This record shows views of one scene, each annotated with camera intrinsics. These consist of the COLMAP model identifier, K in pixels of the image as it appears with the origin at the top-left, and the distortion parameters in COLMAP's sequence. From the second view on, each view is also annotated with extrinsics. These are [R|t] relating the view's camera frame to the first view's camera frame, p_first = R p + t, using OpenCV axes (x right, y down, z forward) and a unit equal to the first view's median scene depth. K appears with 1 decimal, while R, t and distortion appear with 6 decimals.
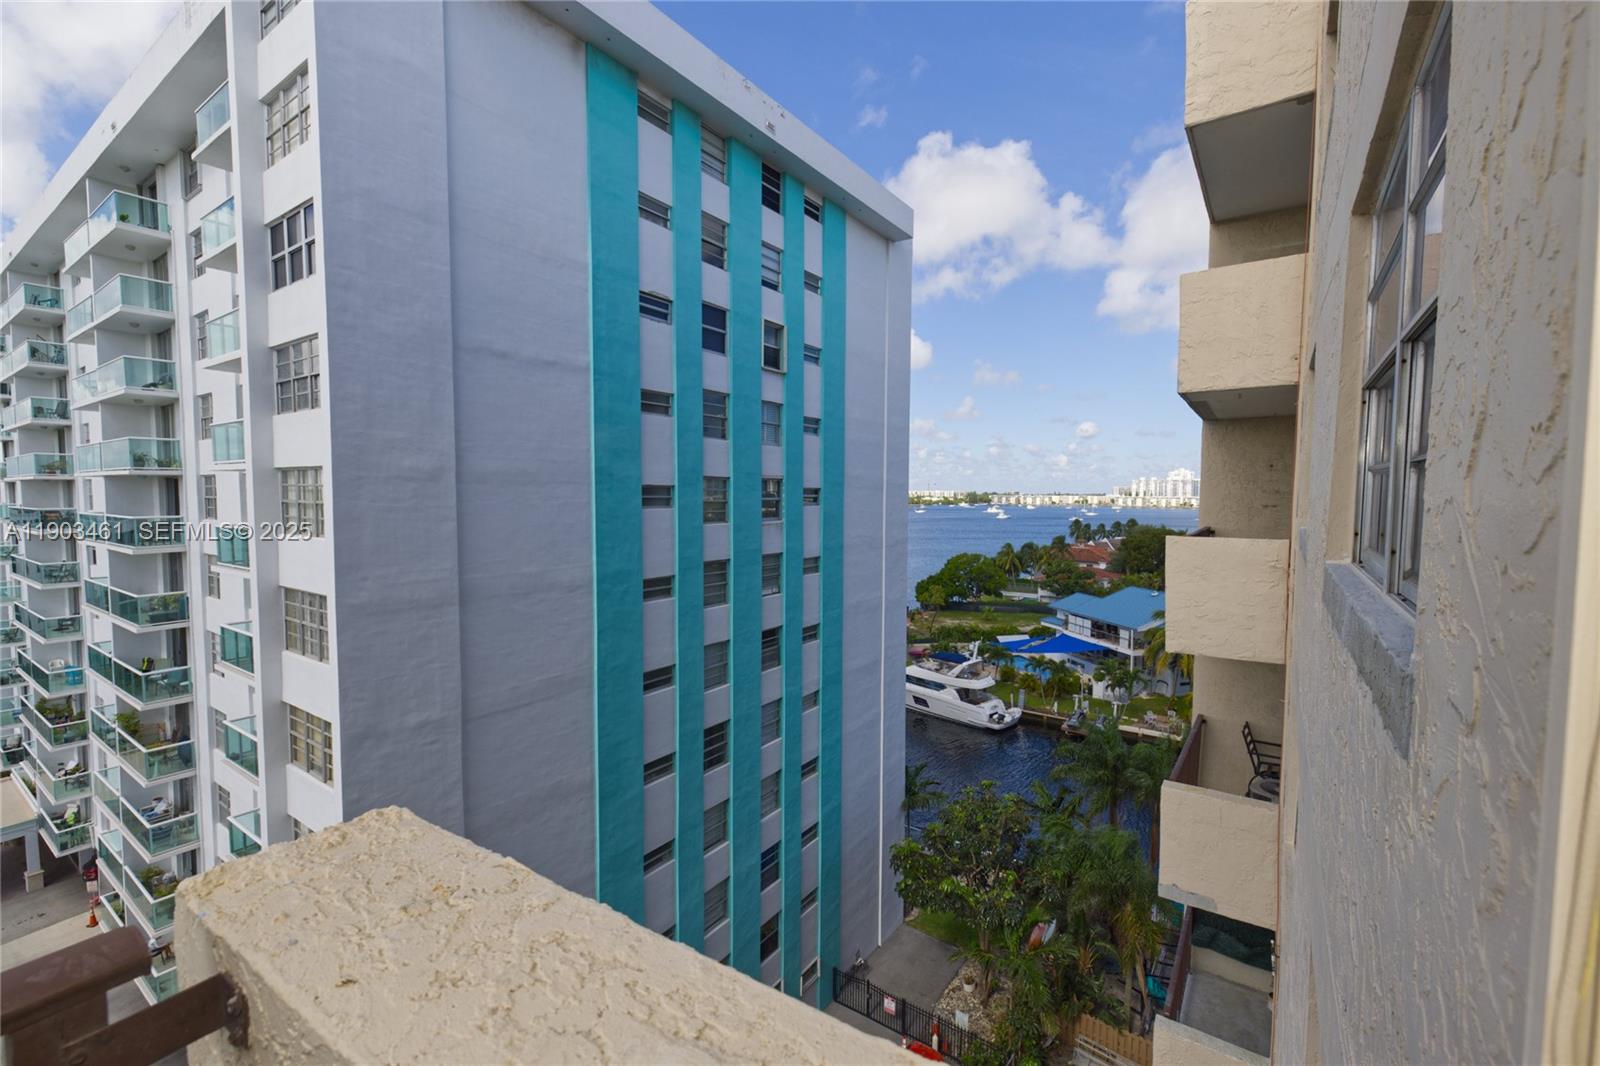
lens RADIAL K [[684.5, 0, 793.2], [0, 684.5, 532.8], [0, 0, 1]] dist [-0.002788, -0.000112]
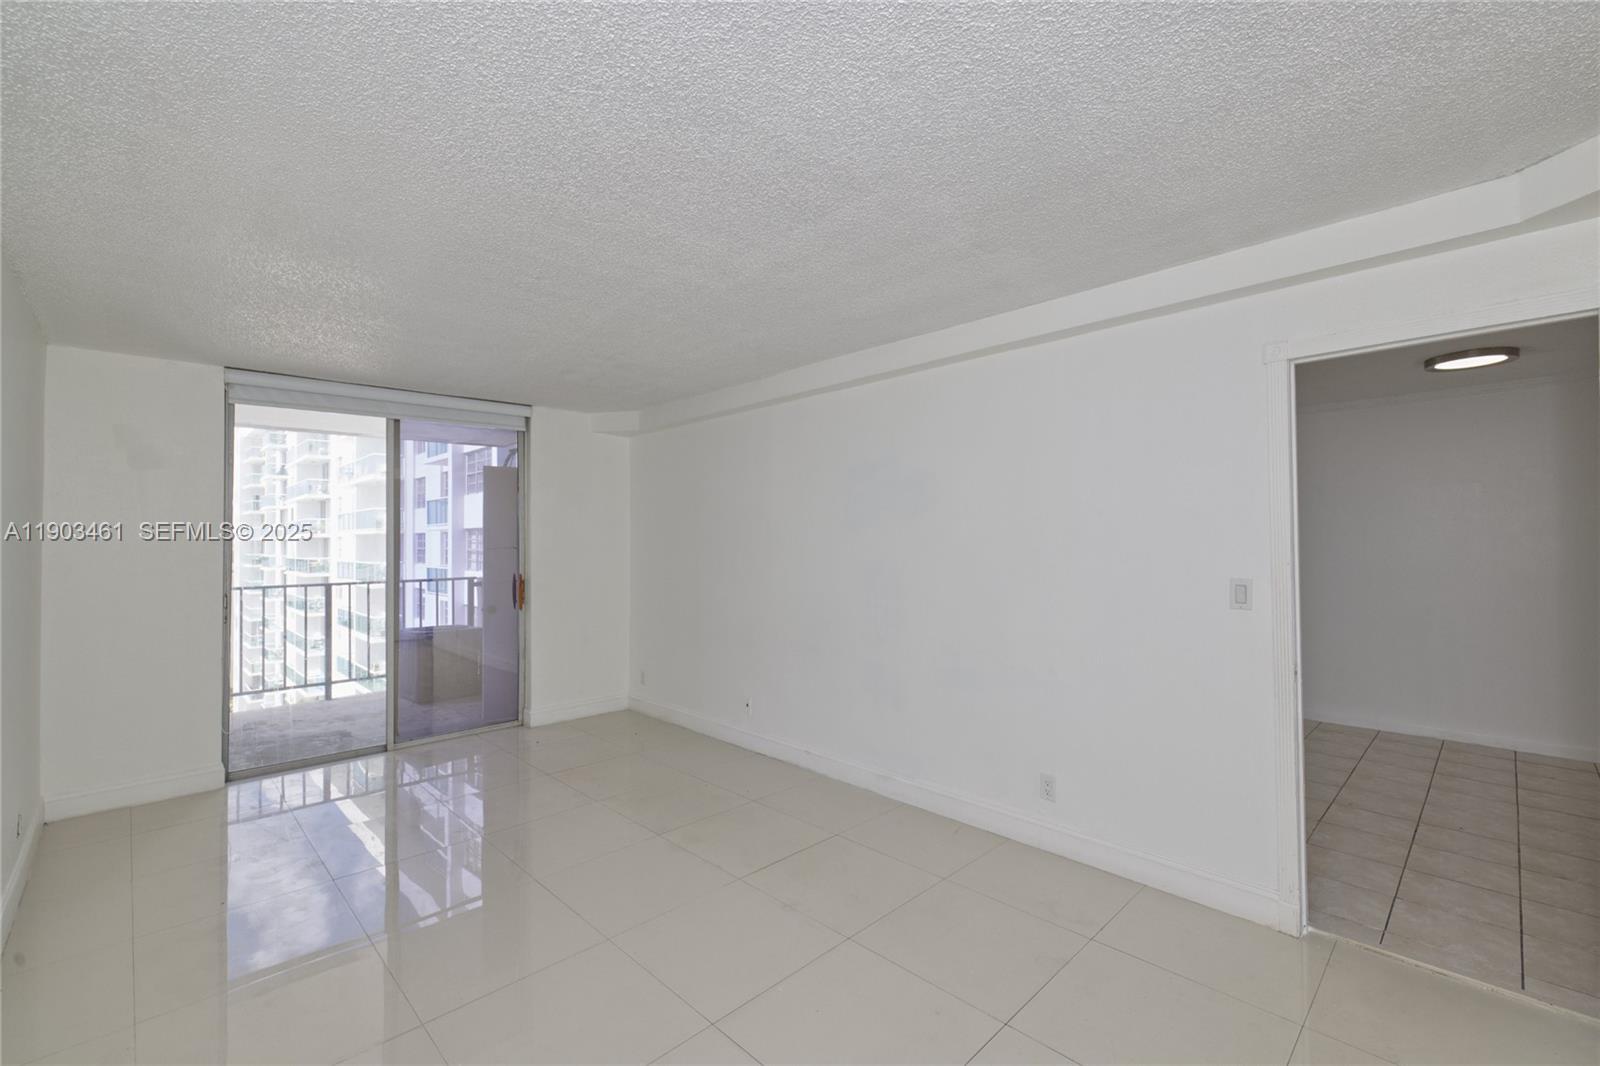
lens RADIAL K [[684.5, 0, 795.5], [0, 684.5, 535.3], [0, 0, 1]] dist [-0.002788, -0.000112]
pose [[0.982596, -0.012033, -0.185367, 0.190041], [-0.000958, 0.997558, -0.069836, 0.019463], [0.185755, 0.068798, 0.980185, -0.269199]]
